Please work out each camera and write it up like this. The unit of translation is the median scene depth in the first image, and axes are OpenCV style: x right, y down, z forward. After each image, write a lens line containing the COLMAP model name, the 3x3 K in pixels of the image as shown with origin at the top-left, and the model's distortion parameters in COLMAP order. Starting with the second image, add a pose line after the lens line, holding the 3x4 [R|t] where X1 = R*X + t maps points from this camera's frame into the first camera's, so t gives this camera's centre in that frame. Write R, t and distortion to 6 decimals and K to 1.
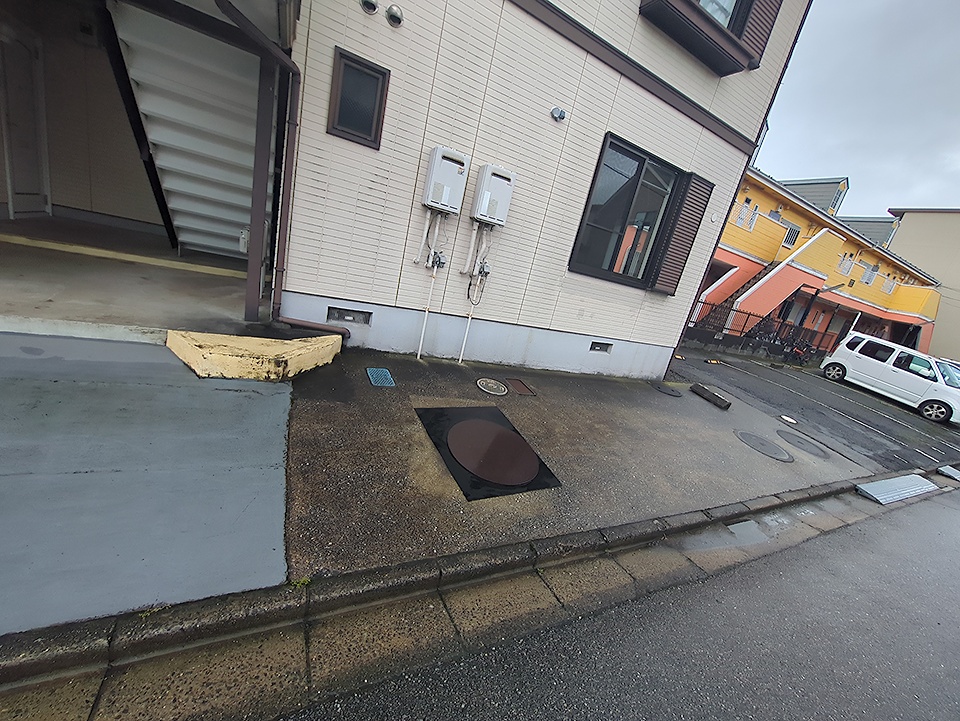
lens RADIAL K [[376.1, 0, 483.9], [0, 376.1, 362.1], [0, 0, 1]] dist [0.001494, 0.000210]
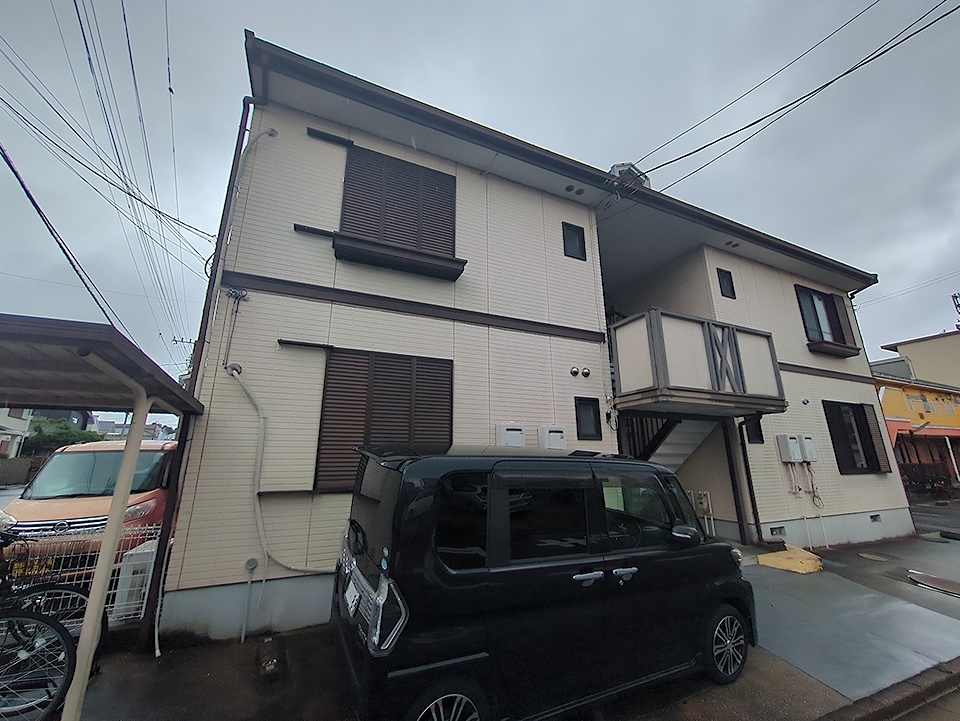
lens RADIAL K [[376.1, 0, 483.9], [0, 376.1, 362.1], [0, 0, 1]] dist [0.001494, 0.000210]
pose [[0.971913, -0.234385, 0.021163, -1.101718], [0.211741, 0.831667, -0.513318, -0.118504], [0.102714, 0.503382, 0.857937, -0.766558]]
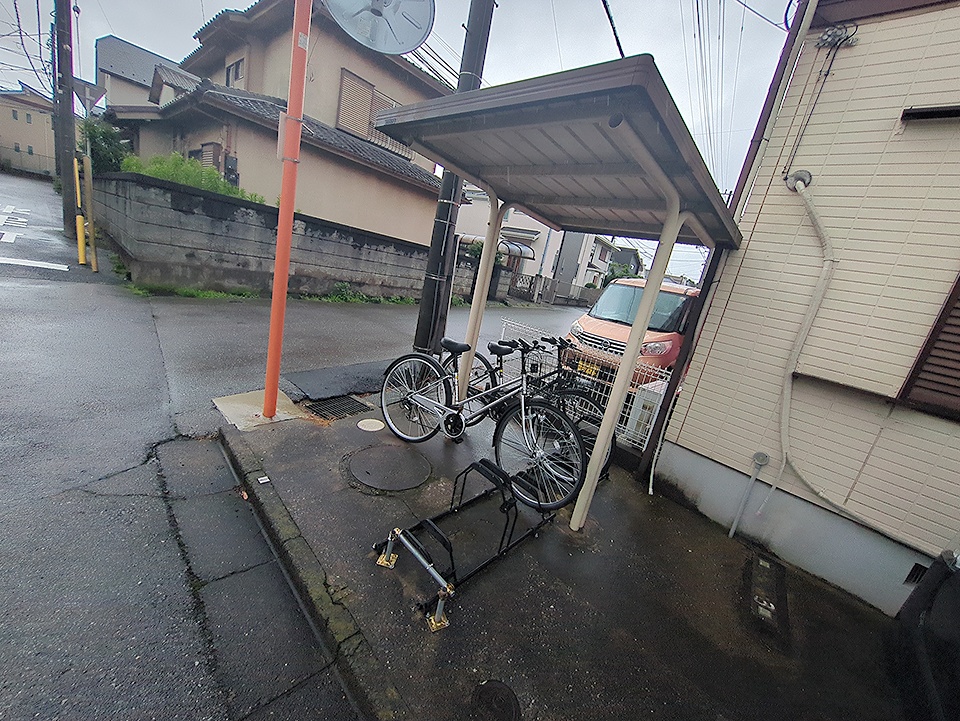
lens RADIAL K [[376.1, 0, 483.9], [0, 376.1, 362.1], [0, 0, 1]] dist [0.001494, 0.000210]
pose [[0.369816, 0.072894, -0.926241, -1.303763], [-0.378654, 0.922194, -0.078608, -0.213611], [0.848444, 0.379795, 0.368644, -0.549013]]
